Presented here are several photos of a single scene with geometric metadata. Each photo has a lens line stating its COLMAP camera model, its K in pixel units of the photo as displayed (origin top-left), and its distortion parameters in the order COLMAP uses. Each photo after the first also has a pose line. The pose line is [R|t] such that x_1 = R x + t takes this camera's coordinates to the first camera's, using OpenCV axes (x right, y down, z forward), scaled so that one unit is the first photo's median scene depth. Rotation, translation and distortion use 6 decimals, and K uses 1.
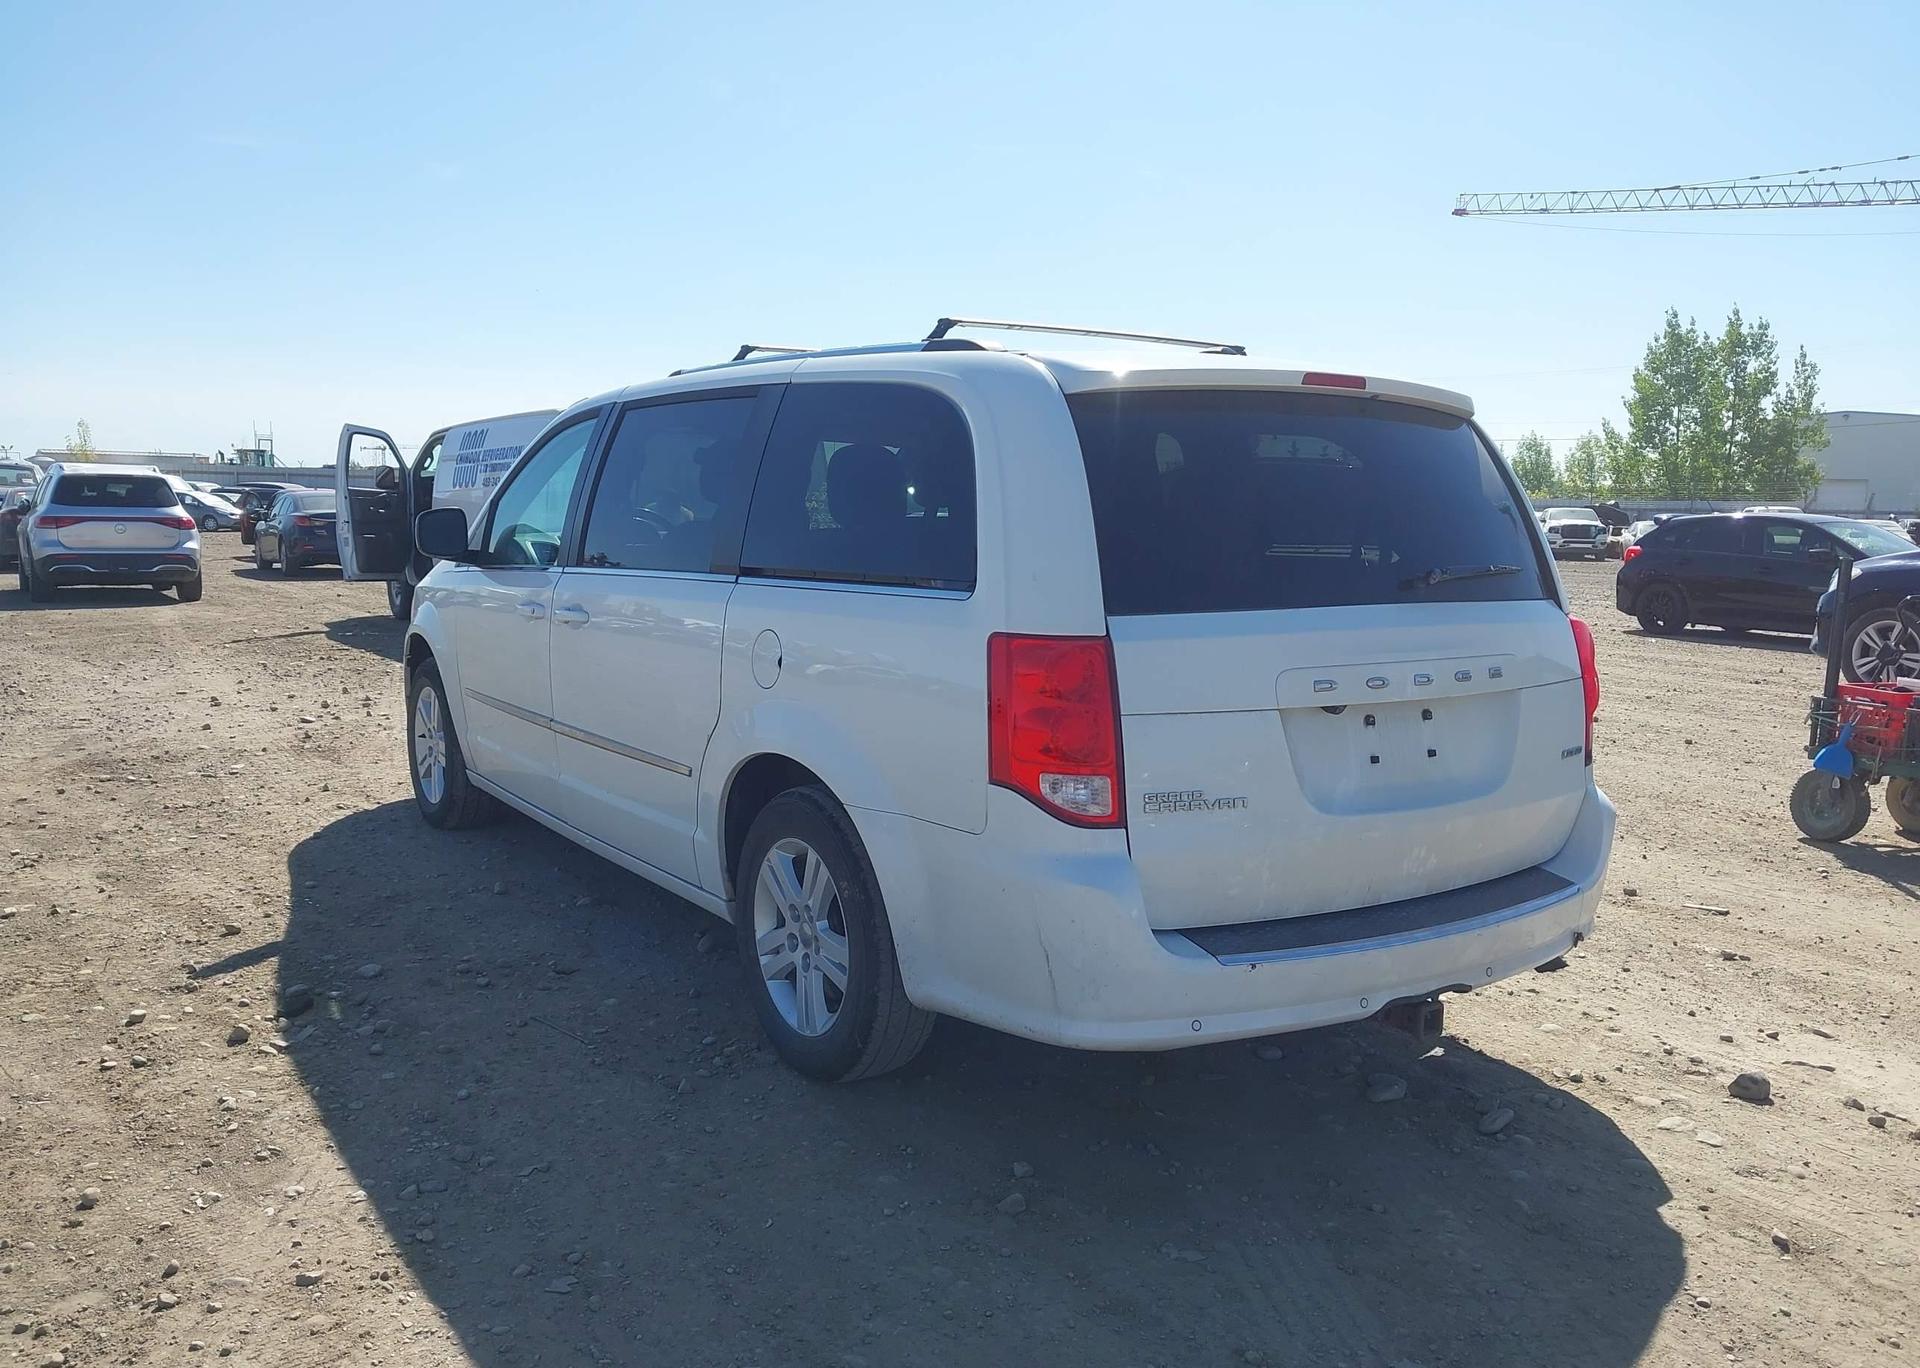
lens RADIAL K [[1529.9, 0, 962.9], [0, 1529.9, 692.3], [0, 0, 1]] dist [0.049055, -0.073350]
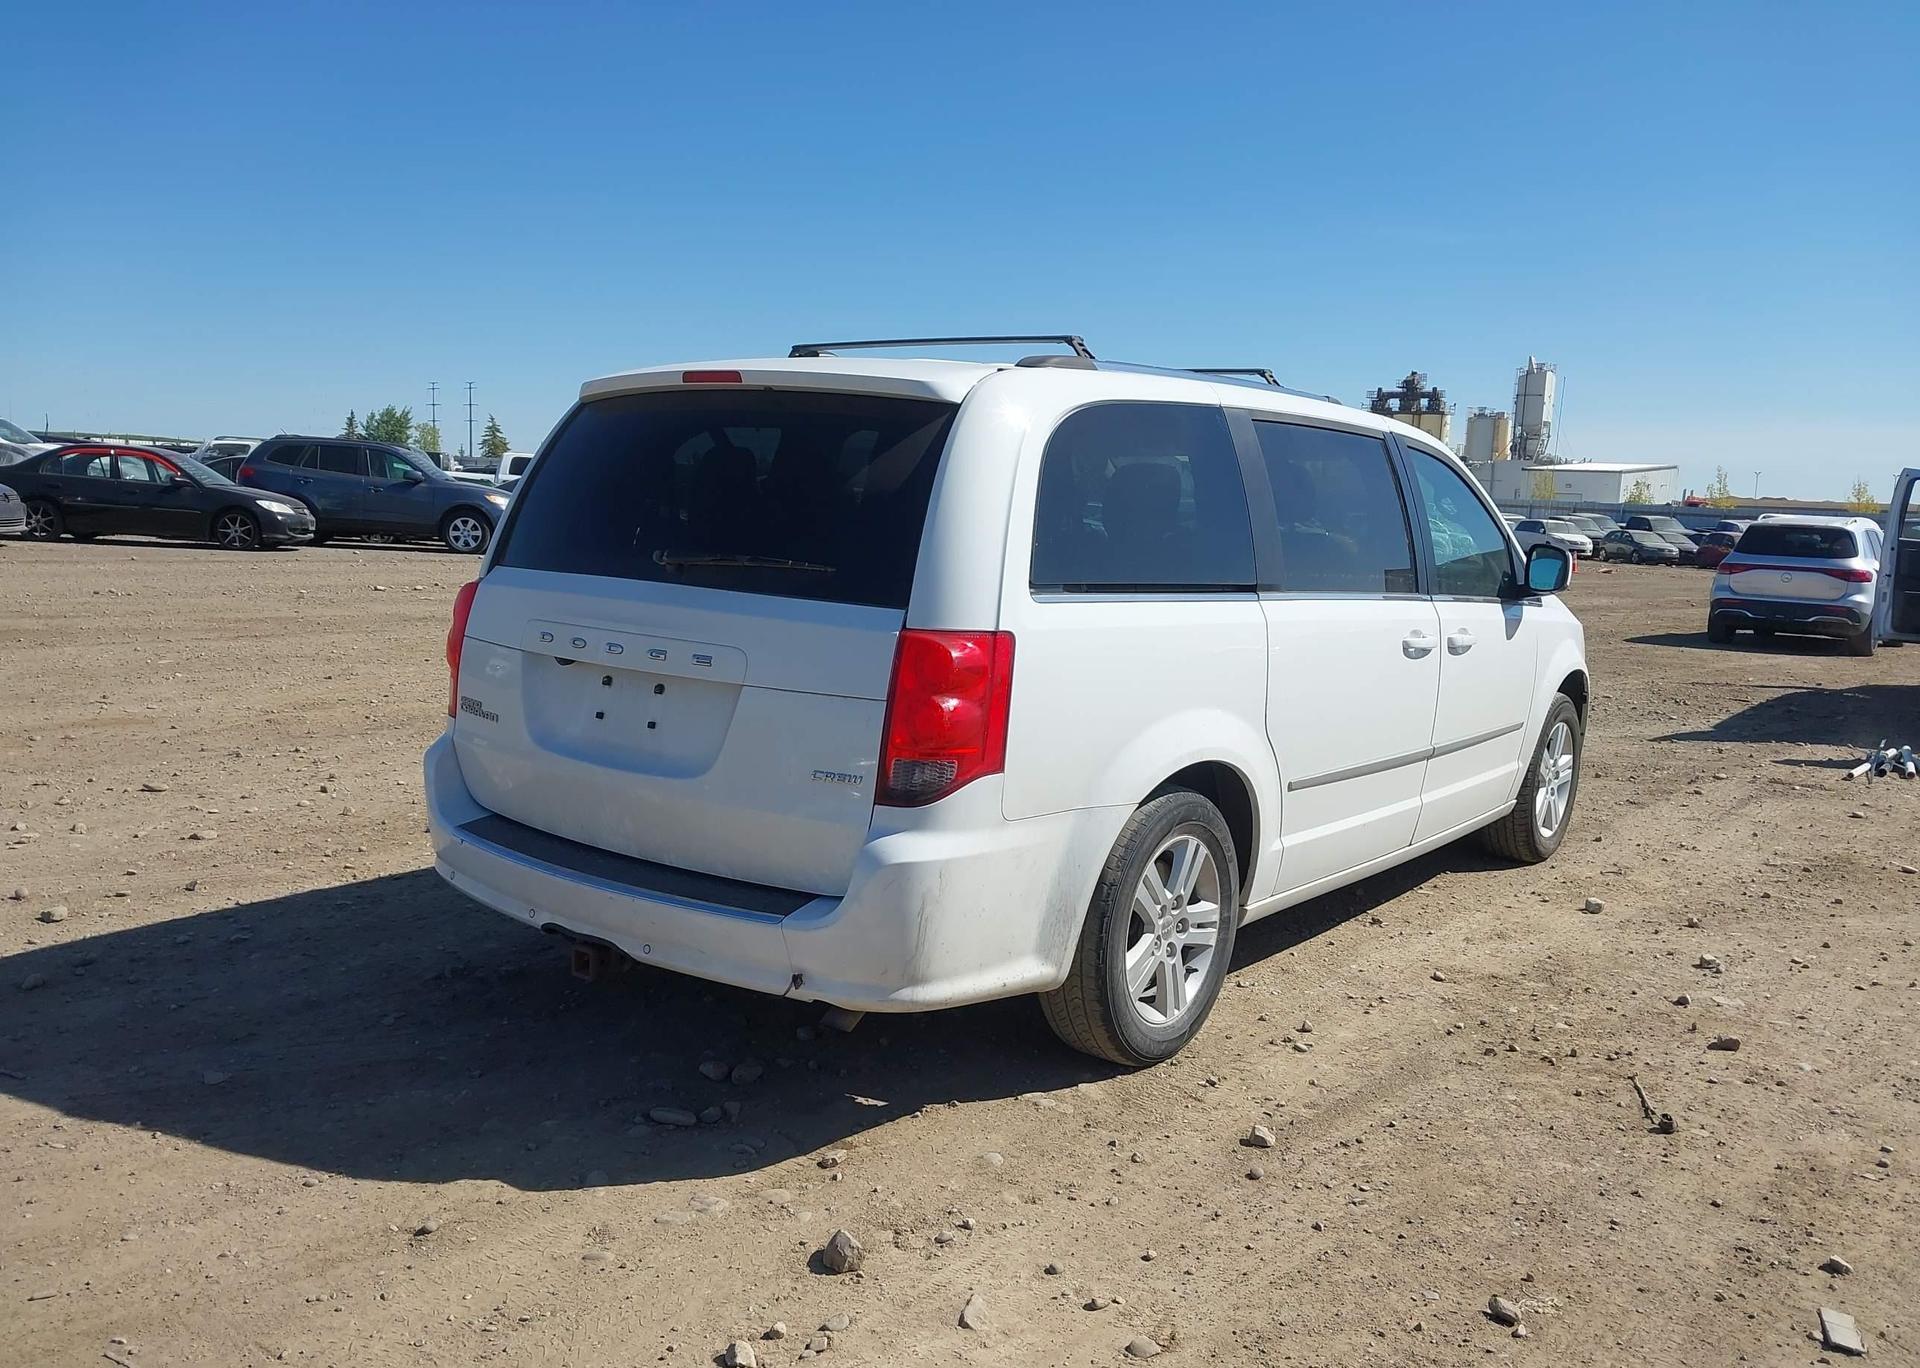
lens RADIAL K [[1529.9, 0, 953.5], [0, 1529.9, 693.9], [0, 0, 1]] dist [0.049055, -0.073350]
pose [[0.305962, 0.116751, -0.944858, 0.720397], [-0.158159, 0.984895, 0.070483, -0.046654], [0.938815, 0.127873, 0.319806, 0.455215]]
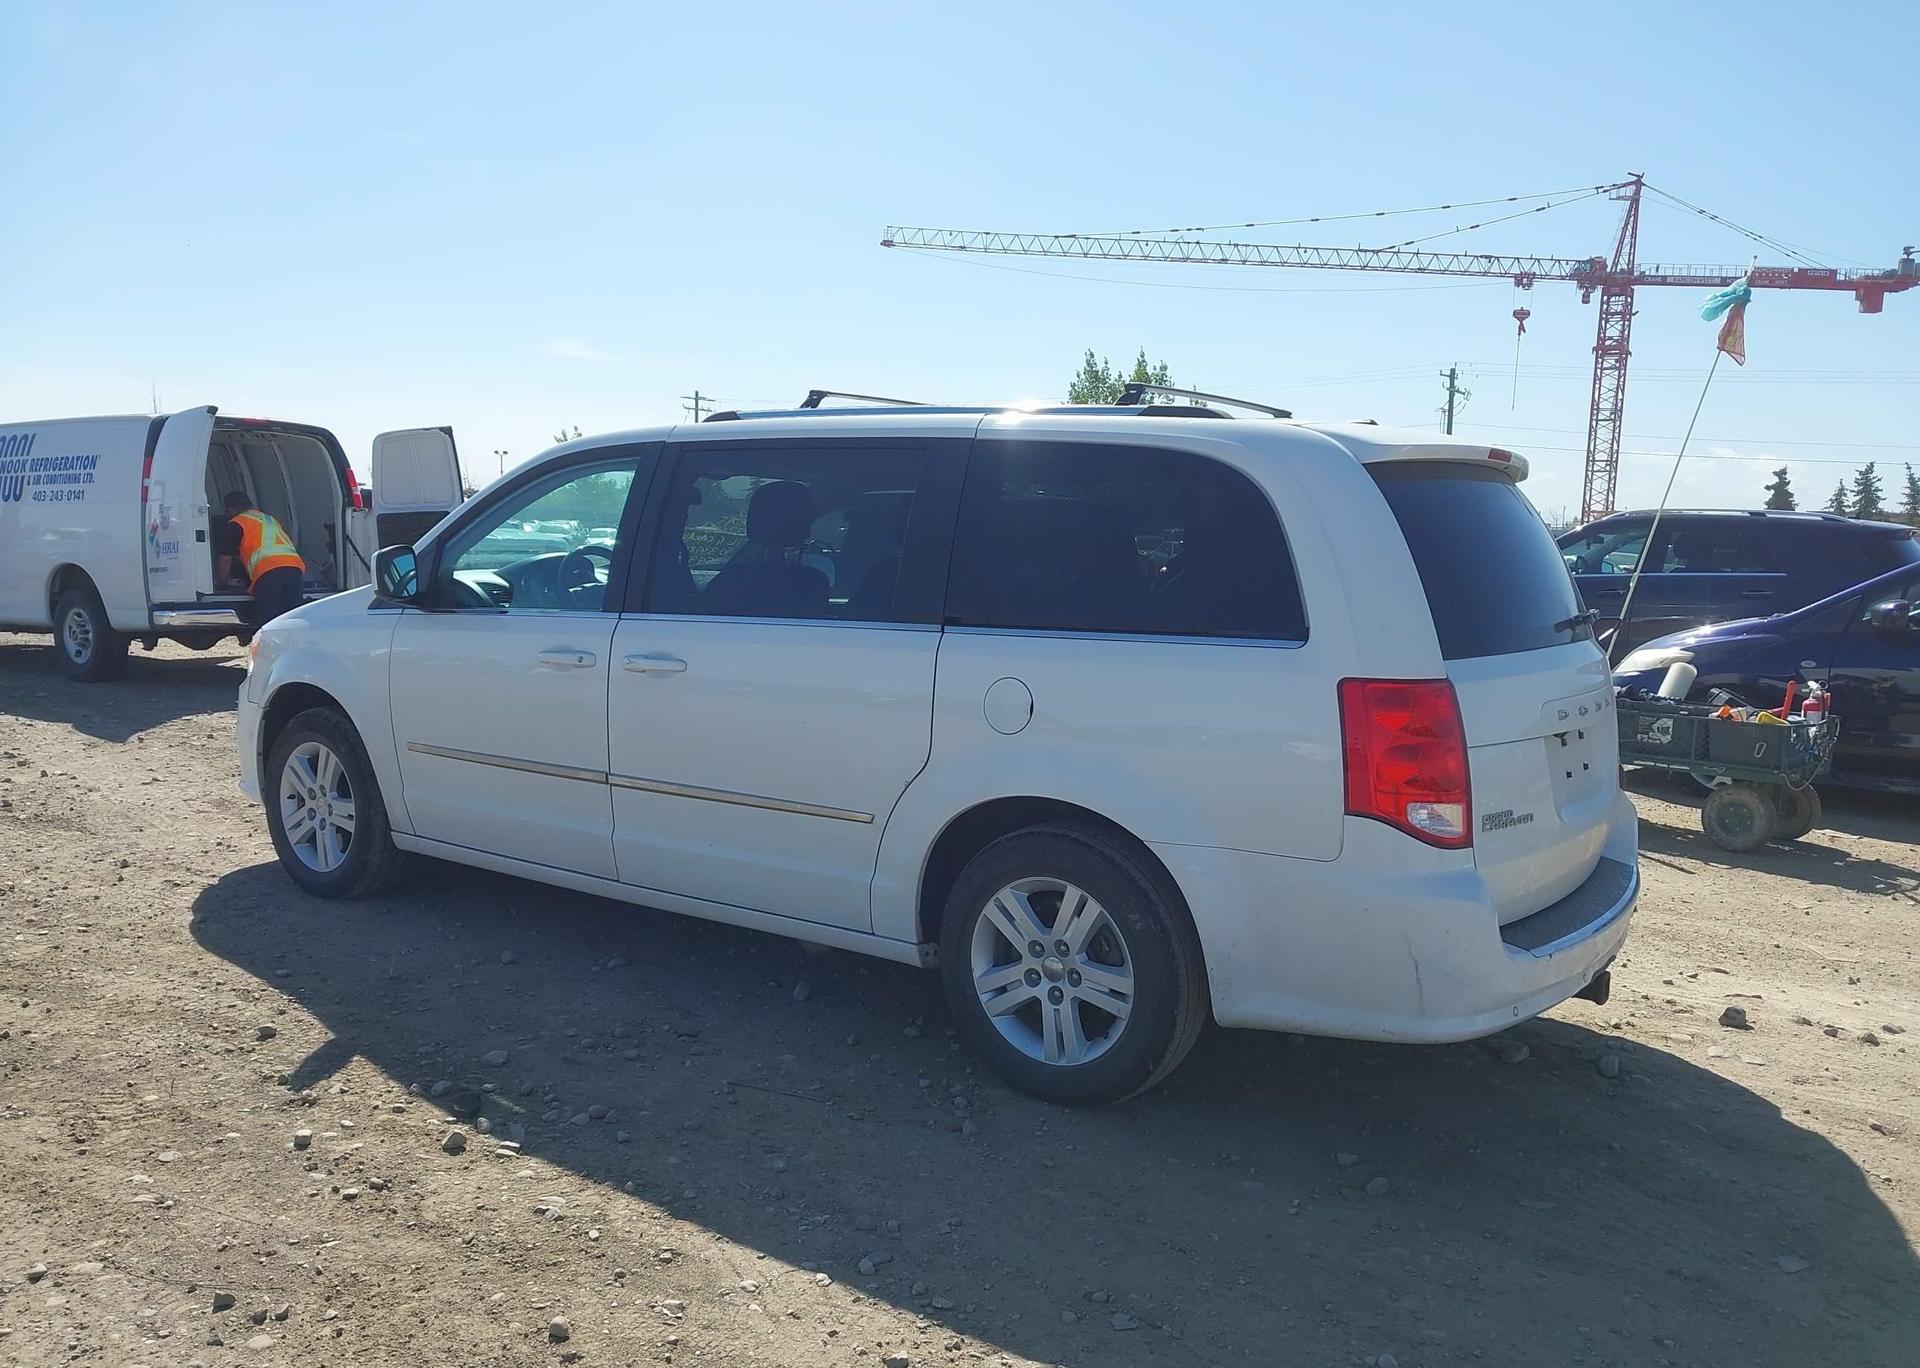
lens RADIAL K [[1529.9, 0, 972.6], [0, 1529.9, 698.0], [0, 0, 1]] dist [0.049055, -0.073350]
pose [[0.930643, -0.032913, 0.364444, -0.308605], [0.034263, 0.999409, 0.002762, -0.018078], [-0.364320, 0.009916, 0.931221, 0.027280]]
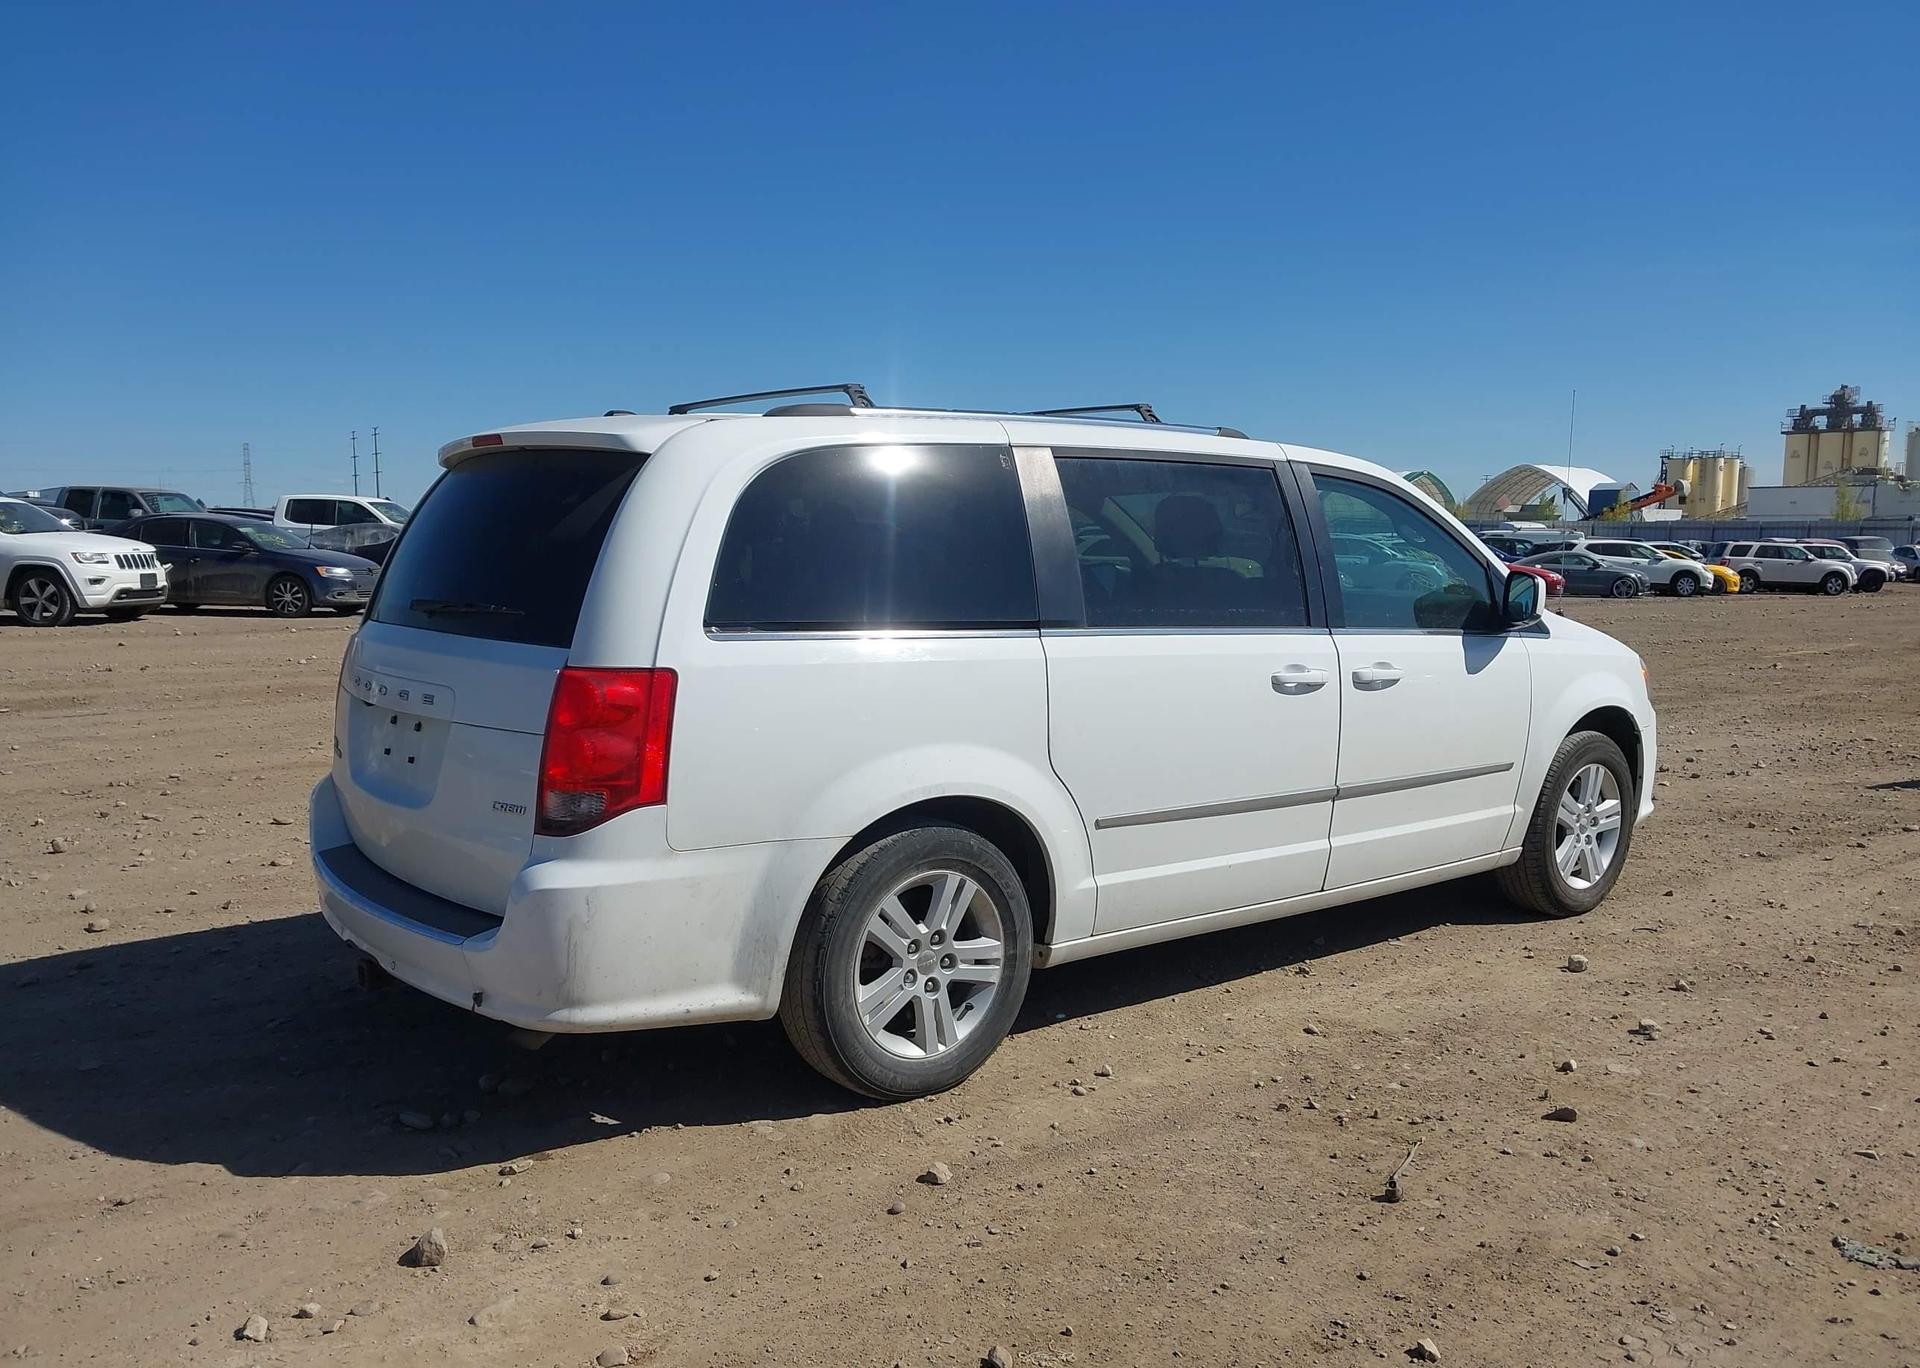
lens RADIAL K [[1529.9, 0, 950.8], [0, 1529.9, 684.7], [0, 0, 1]] dist [0.049055, -0.073350]
pose [[0.069258, 0.078606, -0.994497, 0.782114], [-0.134574, 0.988515, 0.068761, -0.079013], [0.988480, 0.129071, 0.079041, 0.691389]]
